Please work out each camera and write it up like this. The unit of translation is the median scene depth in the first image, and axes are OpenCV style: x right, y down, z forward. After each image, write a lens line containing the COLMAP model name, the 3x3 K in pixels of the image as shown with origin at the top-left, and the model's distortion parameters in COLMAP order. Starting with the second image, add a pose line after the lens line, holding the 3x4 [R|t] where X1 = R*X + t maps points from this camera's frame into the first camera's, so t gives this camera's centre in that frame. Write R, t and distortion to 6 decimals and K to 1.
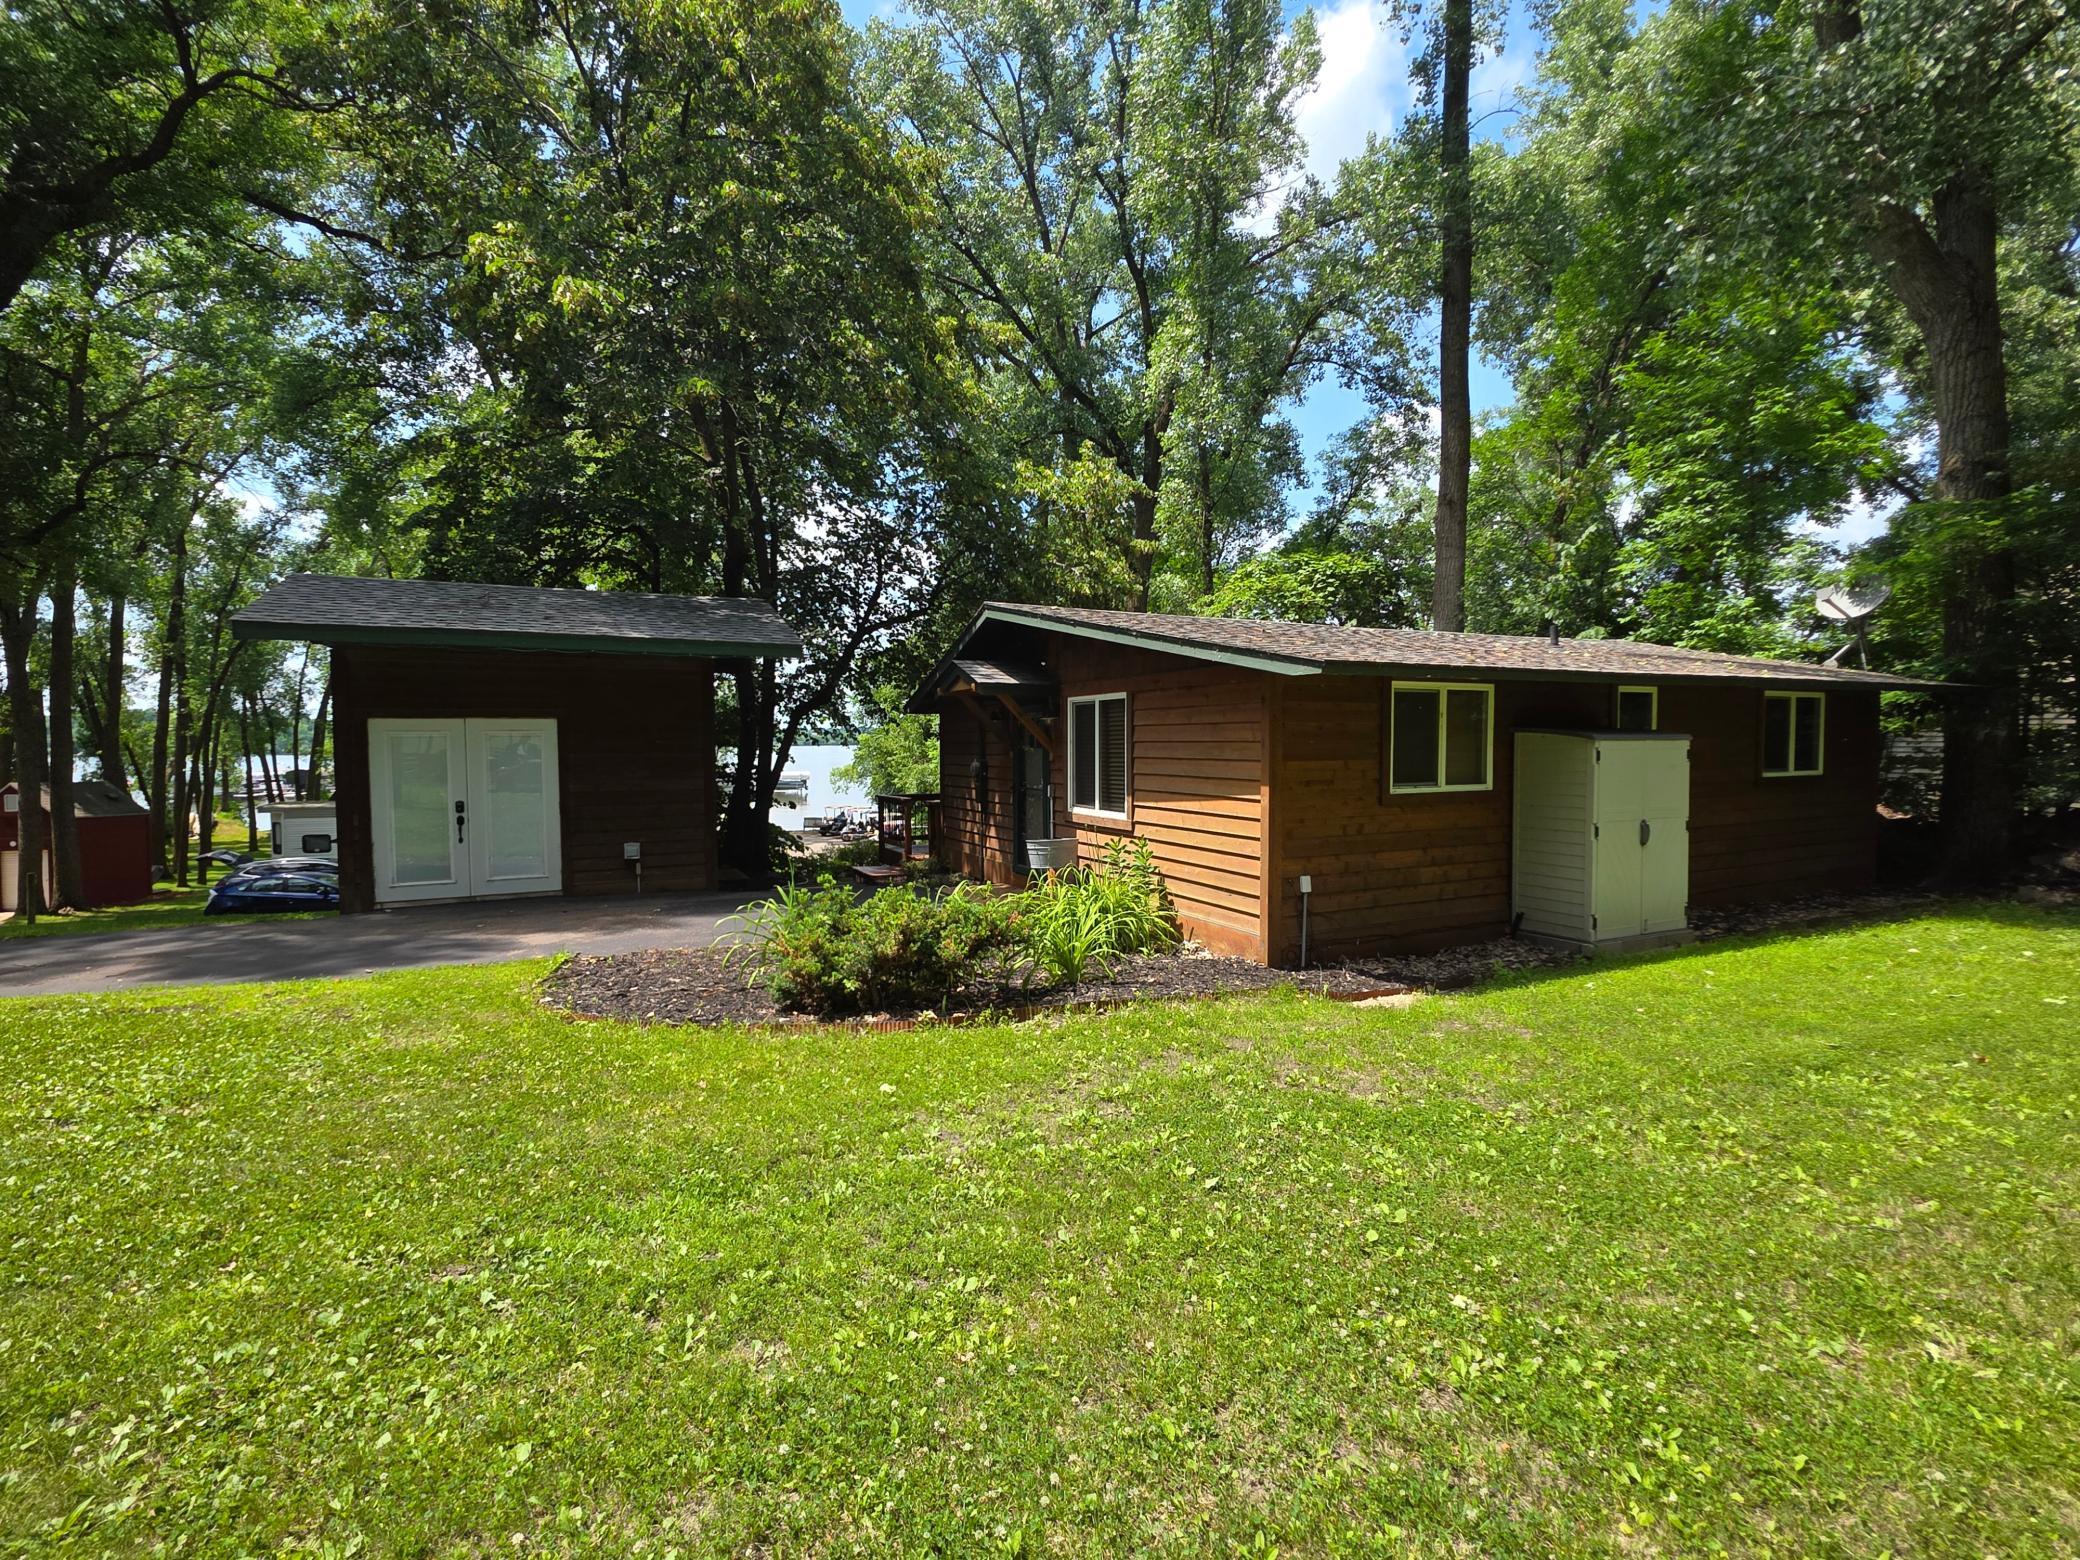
lens RADIAL K [[996.1, 0, 1055.9], [0, 996.1, 794.7], [0, 0, 1]] dist [-0.003446, 0.003760]
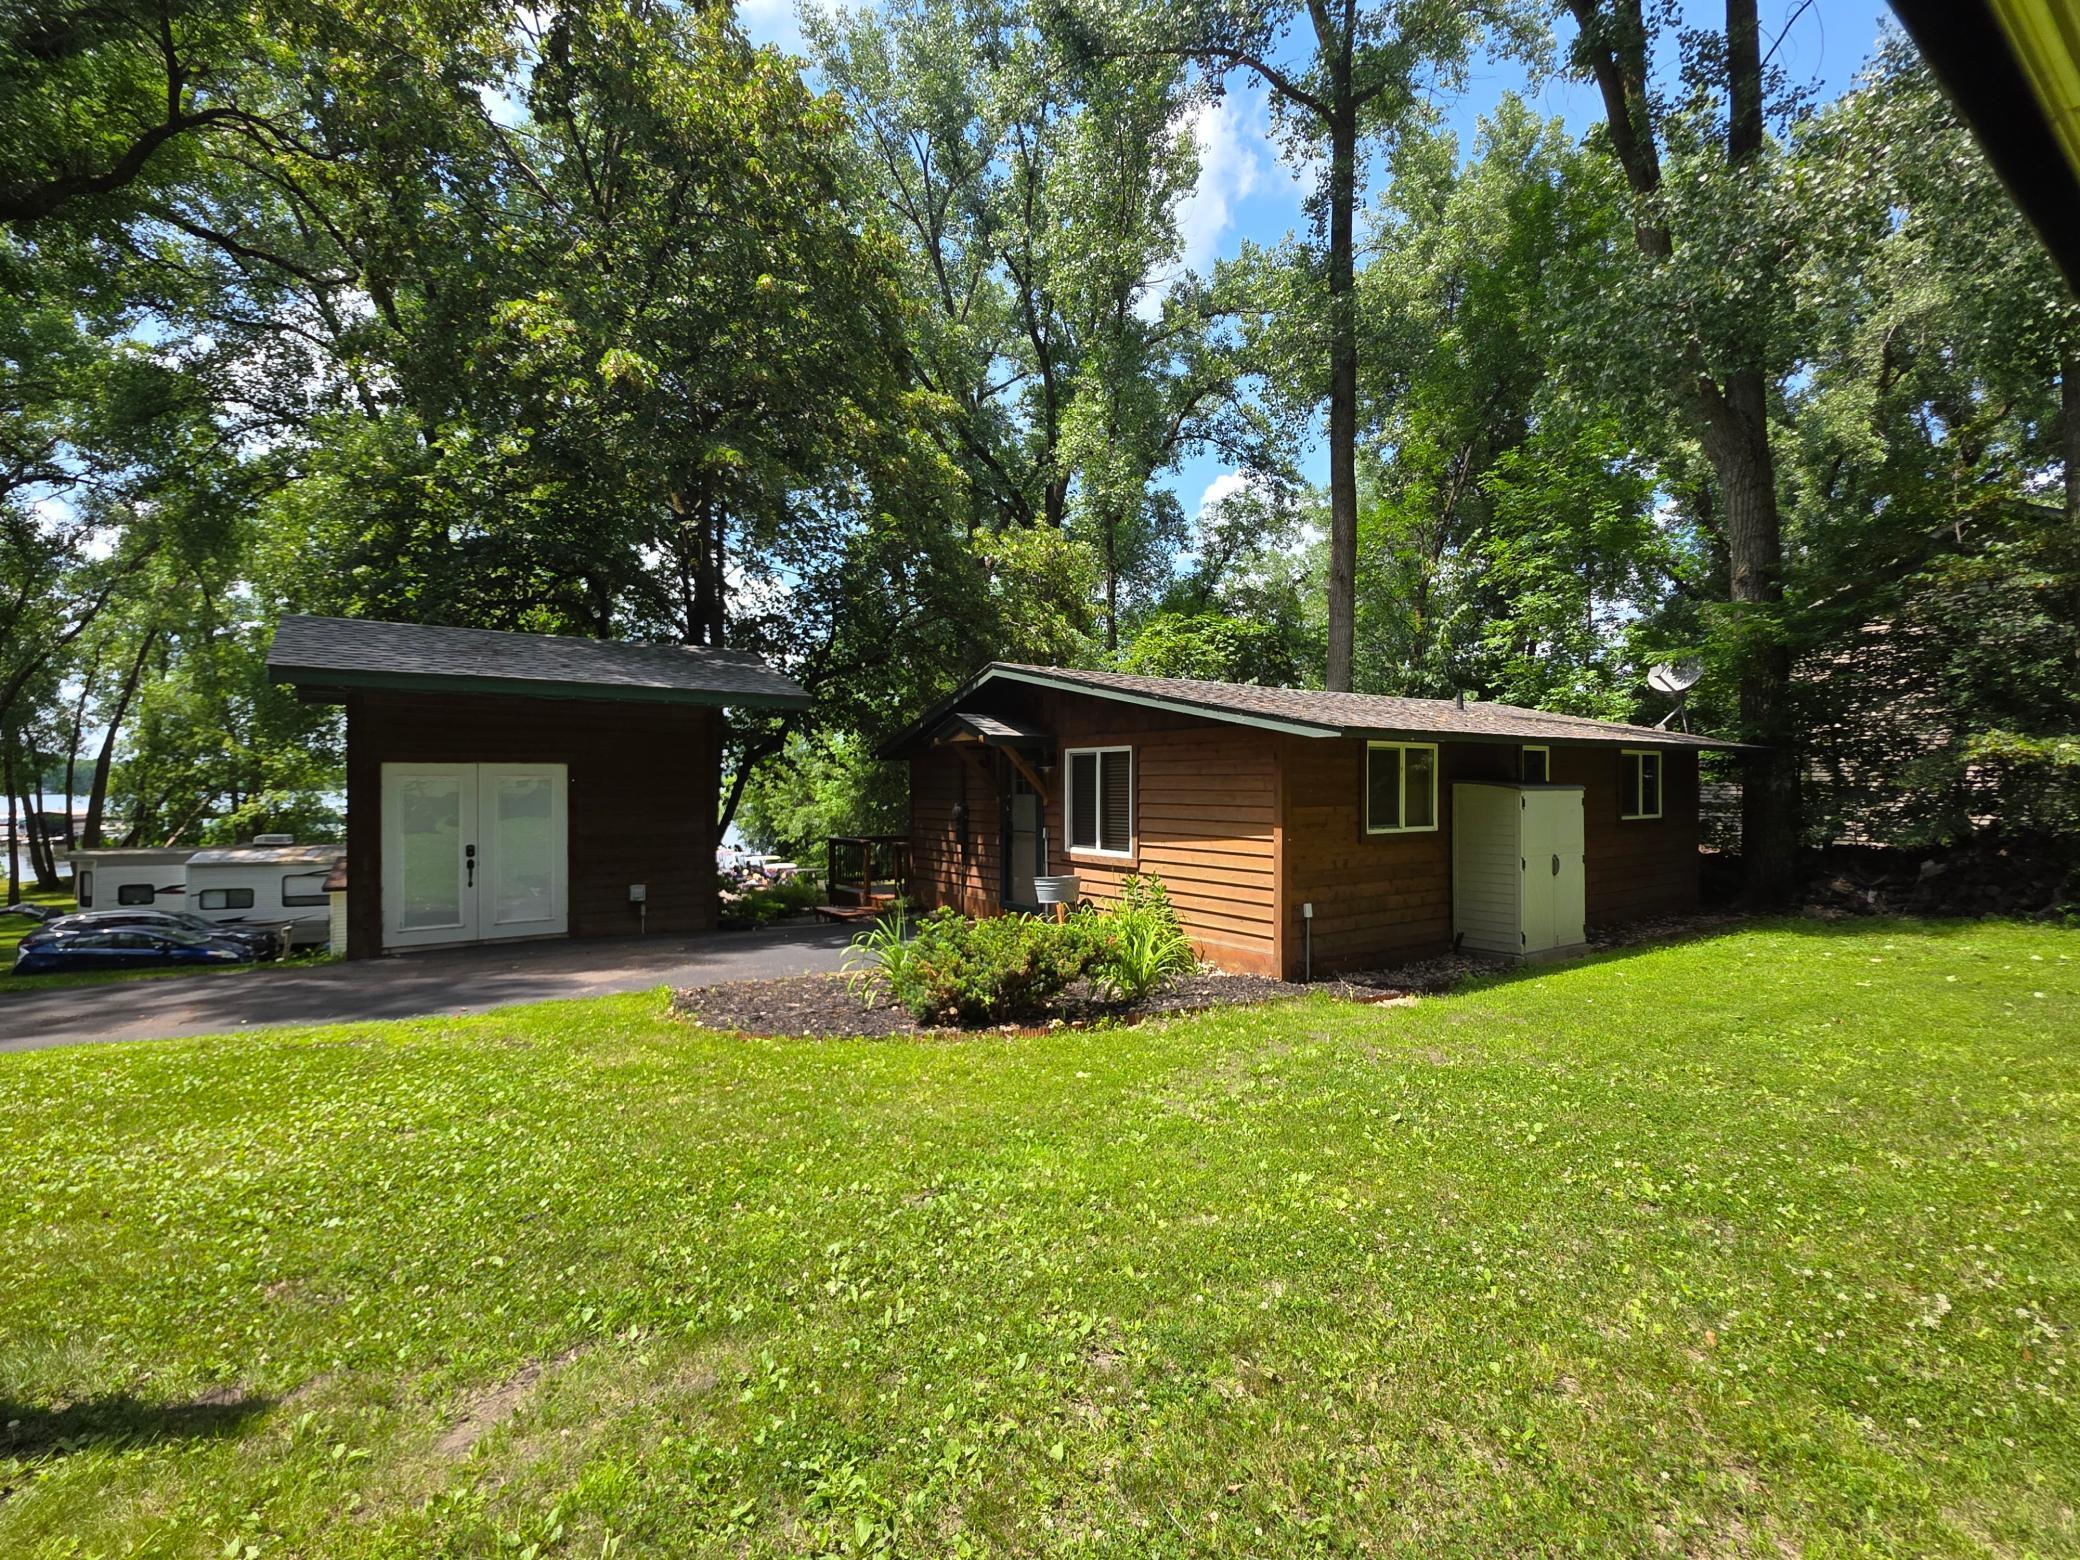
lens RADIAL K [[996.1, 0, 1069.7], [0, 996.1, 794.5], [0, 0, 1]] dist [-0.003446, 0.003760]
pose [[0.985489, 0.003210, 0.169708, -0.170267], [0.003916, 0.999125, -0.041639, -0.000118], [-0.169693, 0.041699, 0.984614, -0.096558]]
